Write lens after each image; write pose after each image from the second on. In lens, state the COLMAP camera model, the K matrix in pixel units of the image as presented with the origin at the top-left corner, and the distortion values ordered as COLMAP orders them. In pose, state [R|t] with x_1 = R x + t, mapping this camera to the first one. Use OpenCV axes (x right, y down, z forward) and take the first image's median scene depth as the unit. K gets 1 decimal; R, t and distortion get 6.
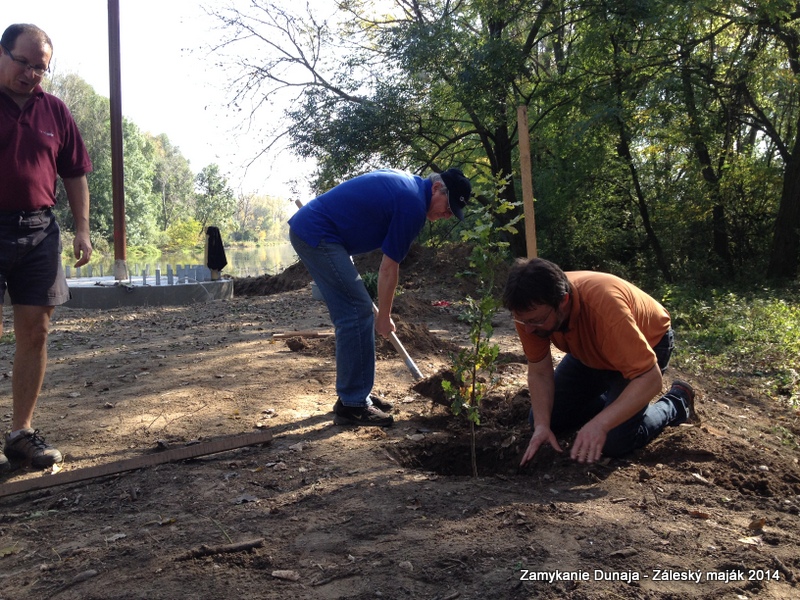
lens RADIAL K [[777.8, 0, 408.4], [0, 777.8, 298.7], [0, 0, 1]] dist [0.122598, -0.313177]
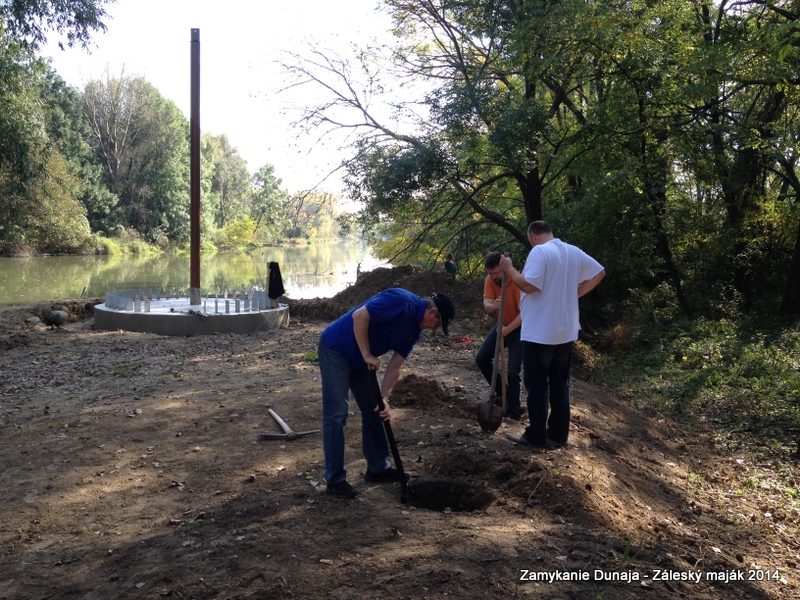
lens RADIAL K [[778.6, 0, 410.4], [0, 778.6, 303.2], [0, 0, 1]] dist [0.153646, -0.300508]
pose [[0.997618, 0.038187, -0.057452, 0.017897], [-0.037432, 0.999199, 0.014154, -0.041429], [0.057946, -0.011970, 0.998248, -0.119154]]
